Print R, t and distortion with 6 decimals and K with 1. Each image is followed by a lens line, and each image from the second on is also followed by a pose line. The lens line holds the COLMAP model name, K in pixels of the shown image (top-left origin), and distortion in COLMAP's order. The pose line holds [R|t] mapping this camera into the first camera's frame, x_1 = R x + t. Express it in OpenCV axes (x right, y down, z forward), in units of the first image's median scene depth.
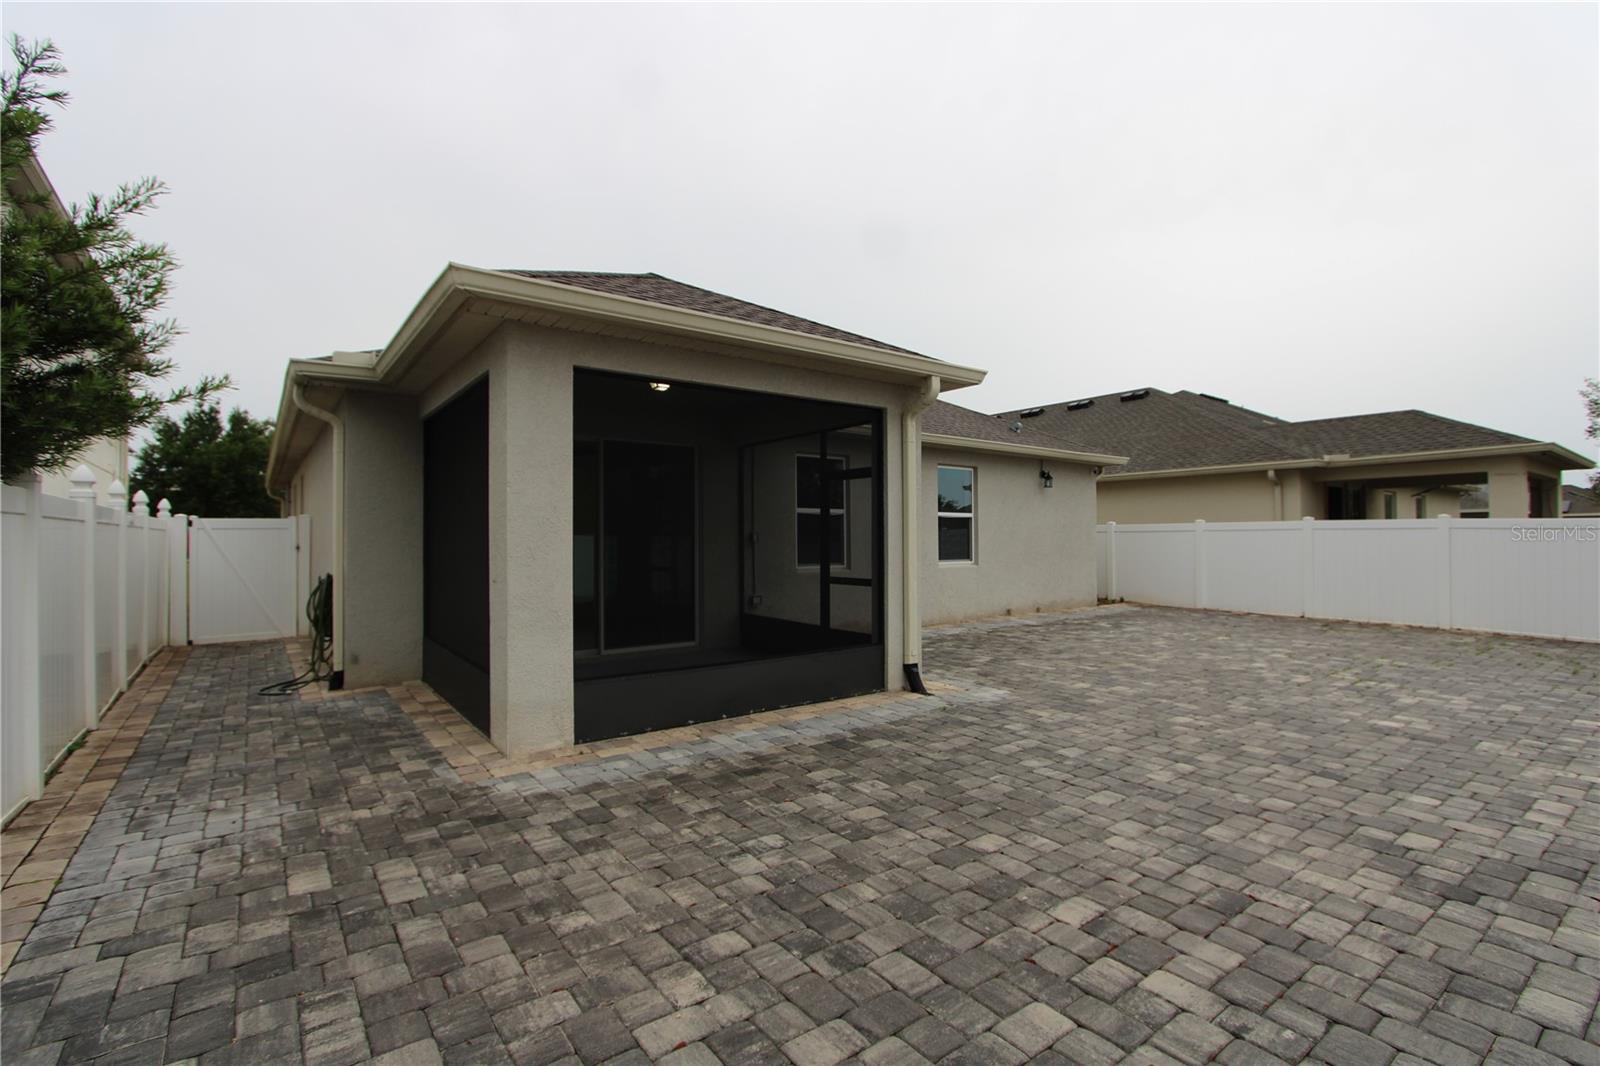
lens RADIAL K [[734.5, 0, 804.4], [0, 734.5, 536.4], [0, 0, 1]] dist [-0.015696, 0.002056]
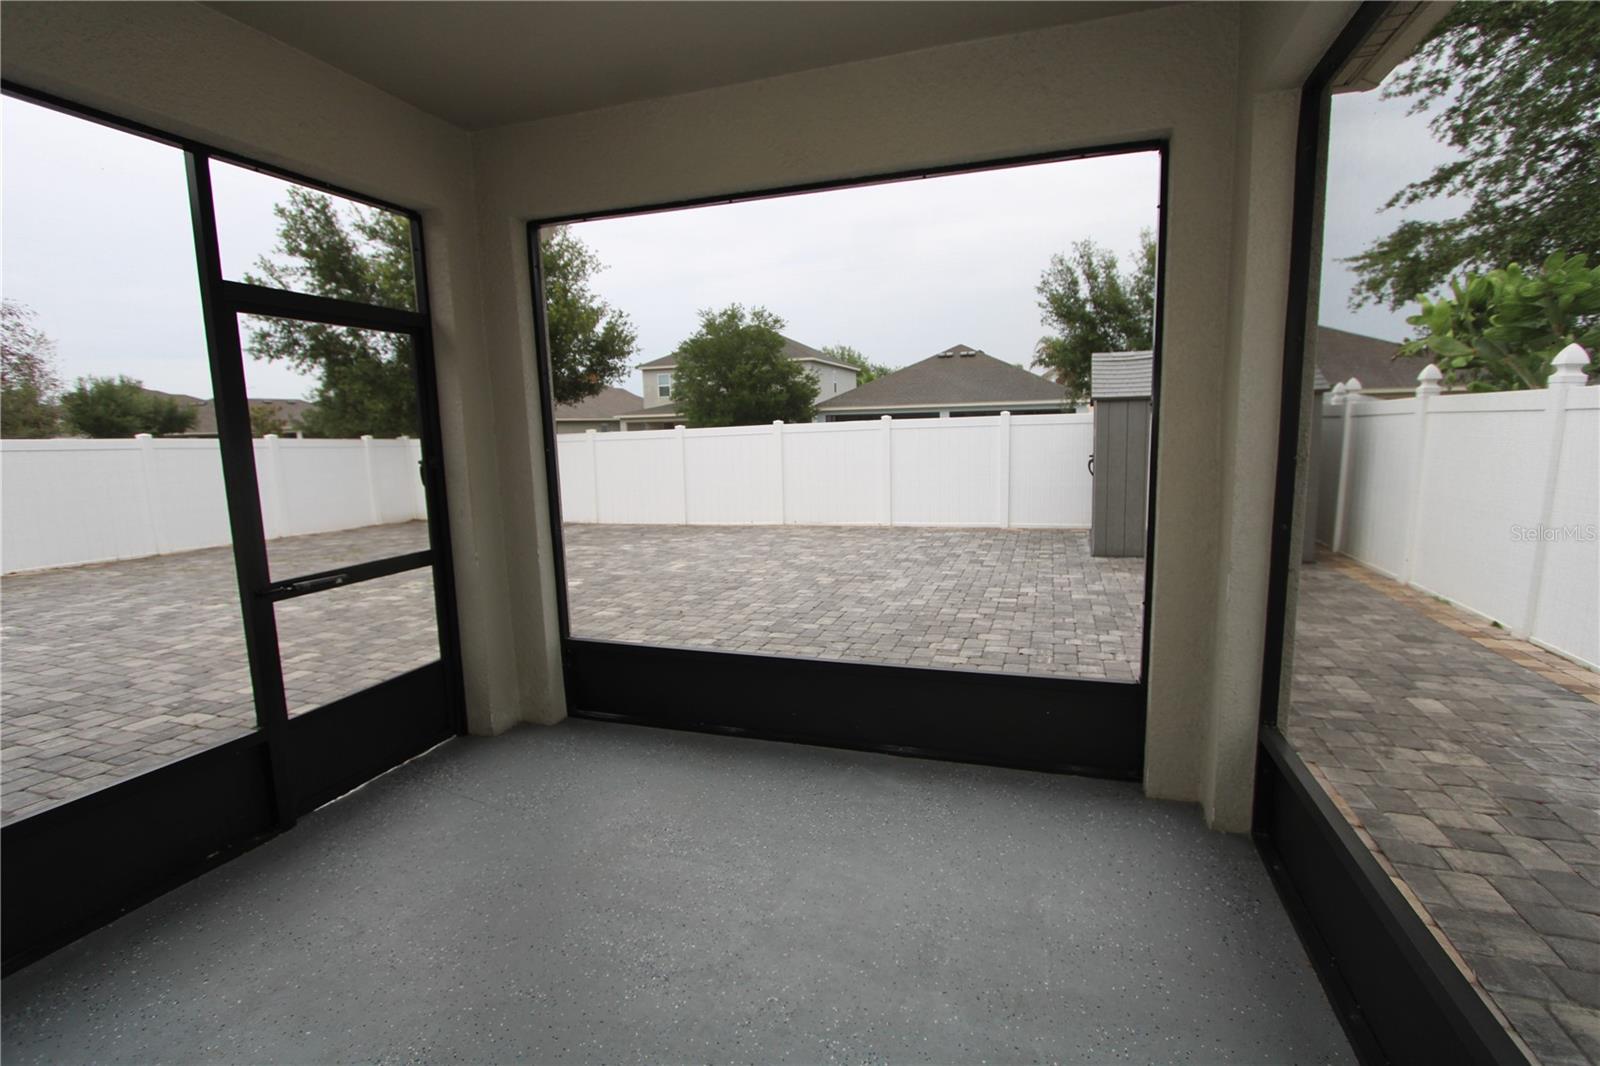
lens RADIAL K [[734.5, 0, 804.4], [0, 734.5, 533.7], [0, 0, 1]] dist [-0.015696, 0.002056]
pose [[-0.564514, -0.098334, 0.819545, -0.853680], [0.025126, 0.990371, 0.136137, -0.025287], [-0.825041, 0.097443, -0.556608, 2.055945]]
